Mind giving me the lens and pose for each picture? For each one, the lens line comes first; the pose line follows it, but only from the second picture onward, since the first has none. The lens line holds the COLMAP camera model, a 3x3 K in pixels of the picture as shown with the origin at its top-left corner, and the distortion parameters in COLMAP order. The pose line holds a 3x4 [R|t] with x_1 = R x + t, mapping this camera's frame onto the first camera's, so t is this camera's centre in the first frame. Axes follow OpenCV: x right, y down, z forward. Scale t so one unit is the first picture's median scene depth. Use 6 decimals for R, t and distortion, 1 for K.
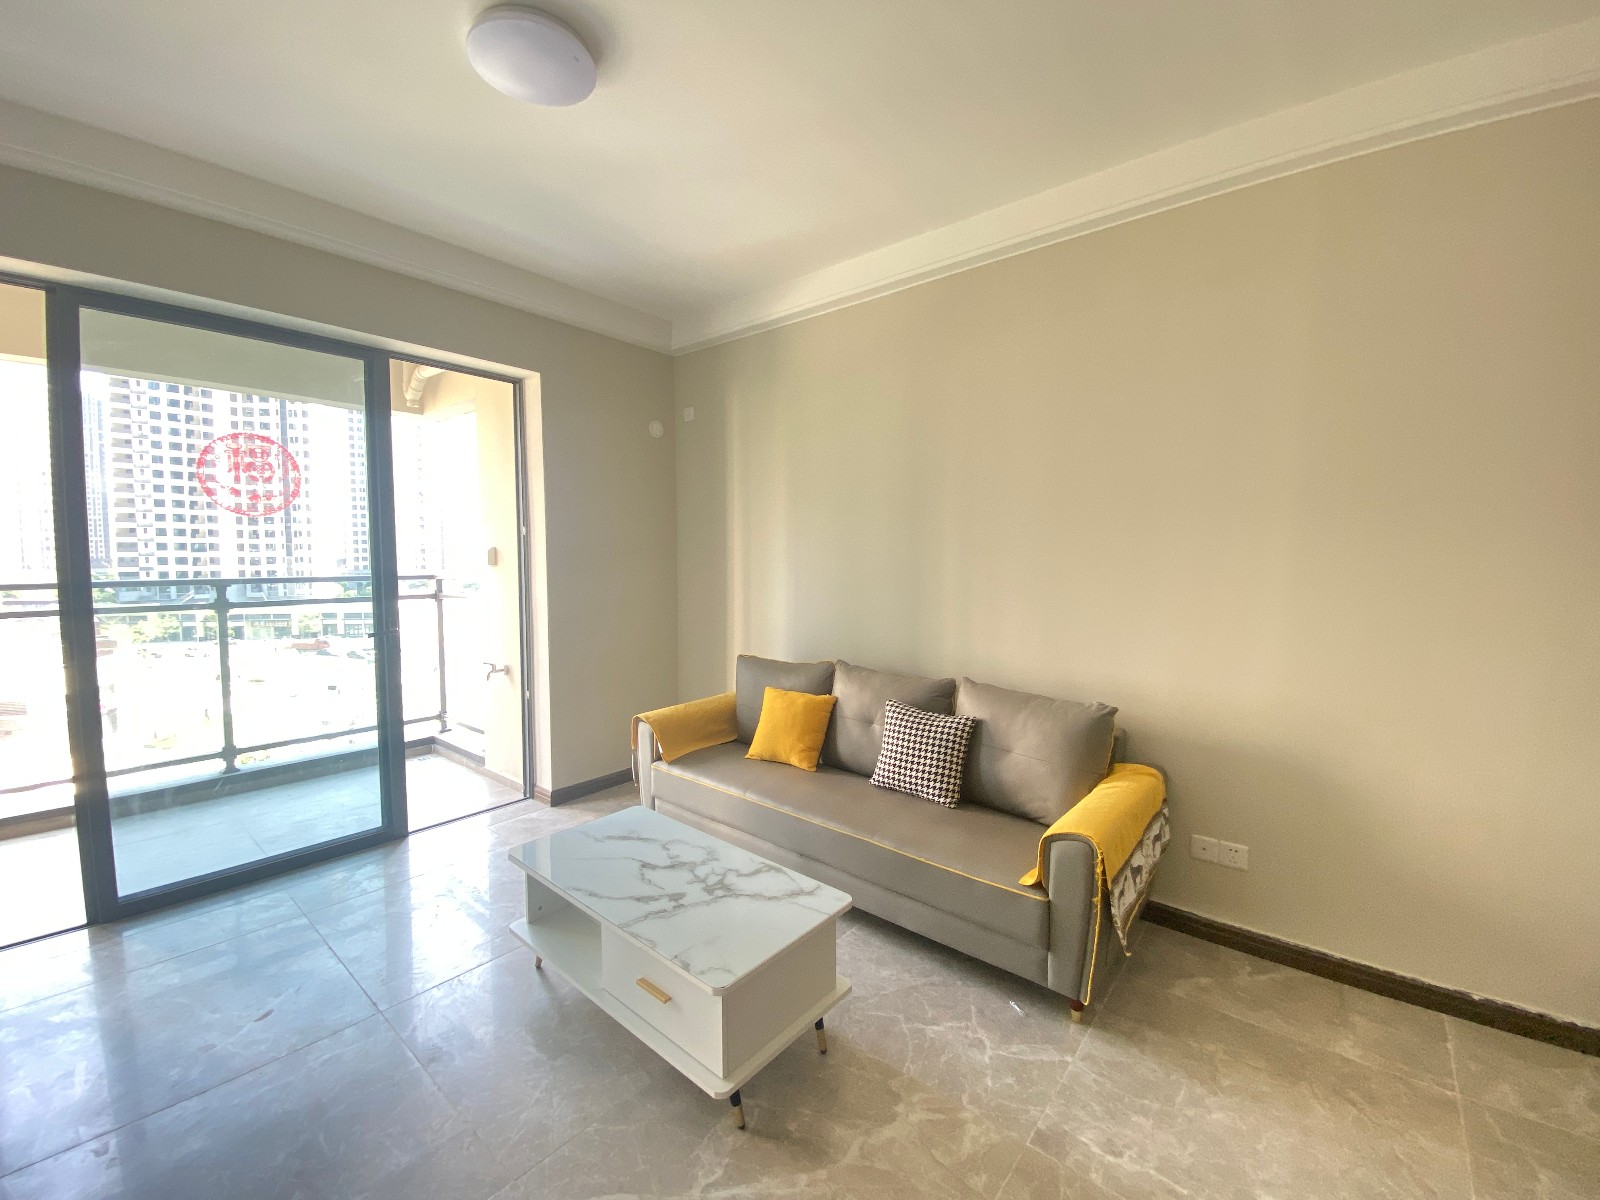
lens RADIAL K [[648.9, 0, 800.0], [0, 648.9, 600.0], [0, 0, 1]] dist [0.034470, -0.028766]
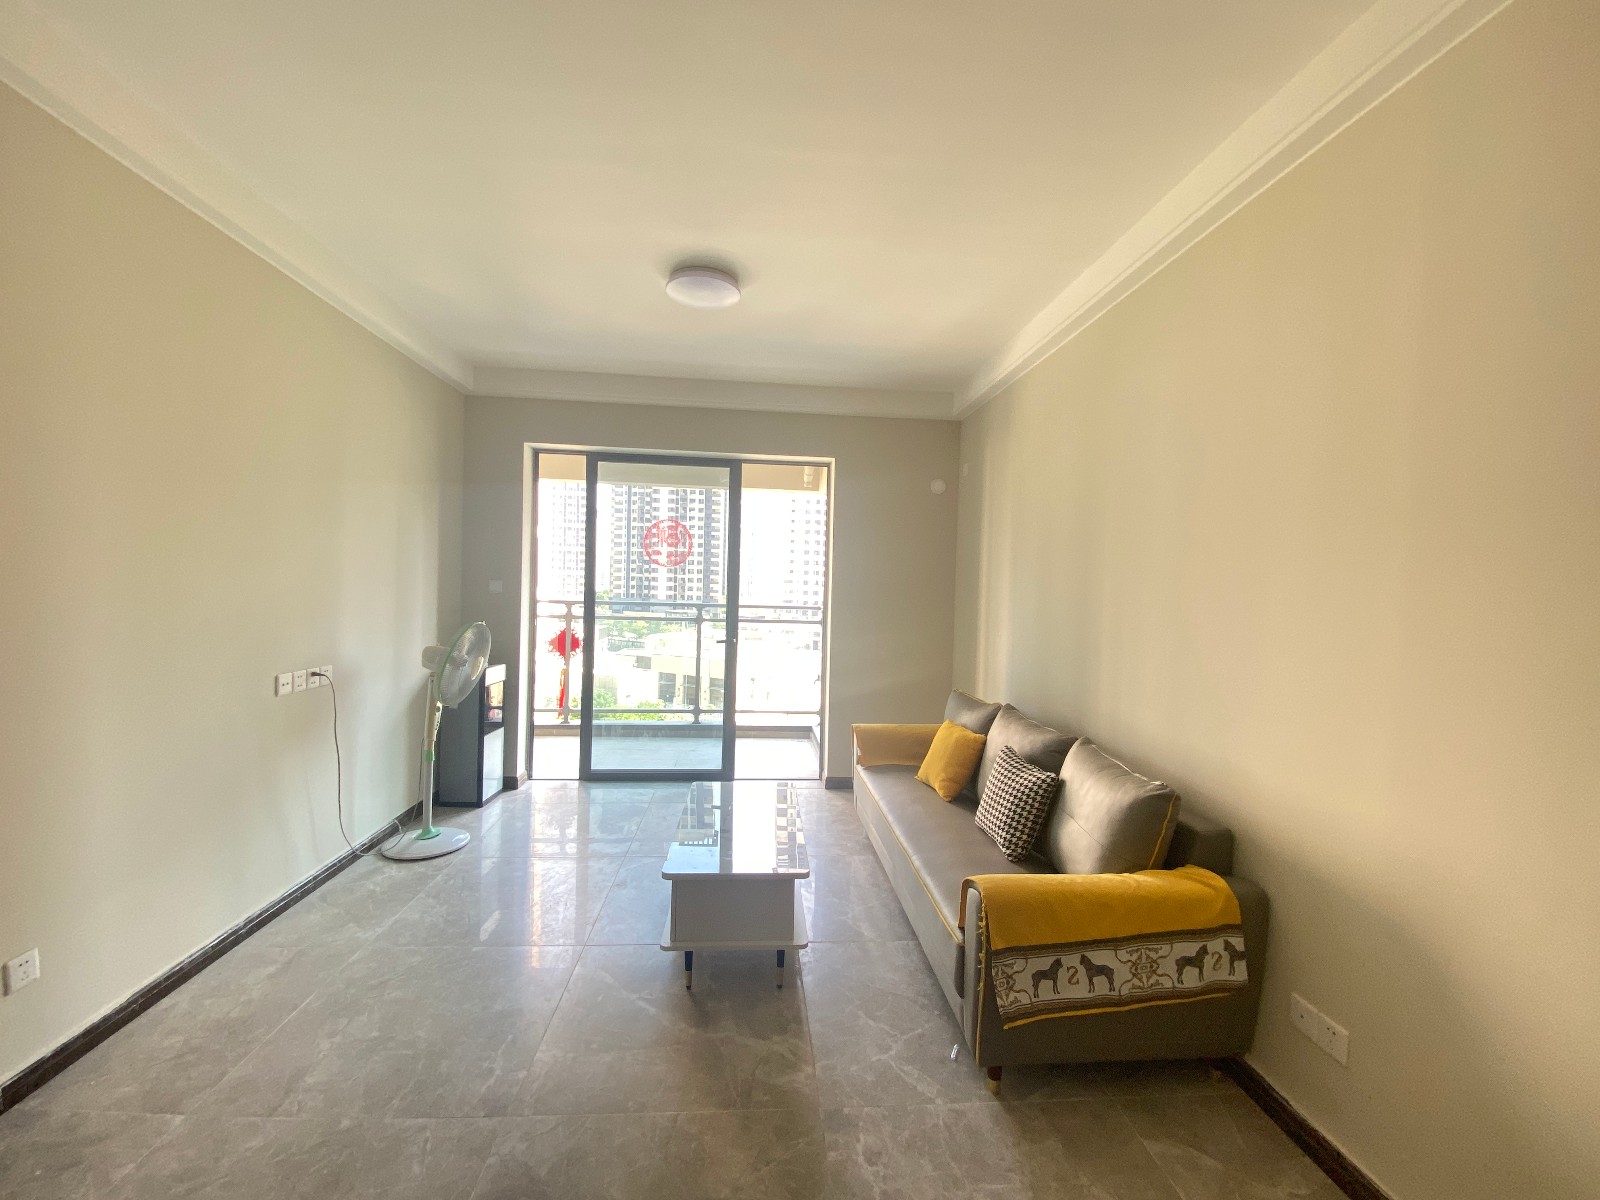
lens RADIAL K [[648.9, 0, 800.0], [0, 648.9, 600.0], [0, 0, 1]] dist [0.034470, -0.028766]
pose [[0.704065, 0.031888, -0.709419, 0.593077], [-0.073484, 0.996900, -0.028120, -0.017503], [0.706323, 0.071929, 0.704225, 0.048723]]
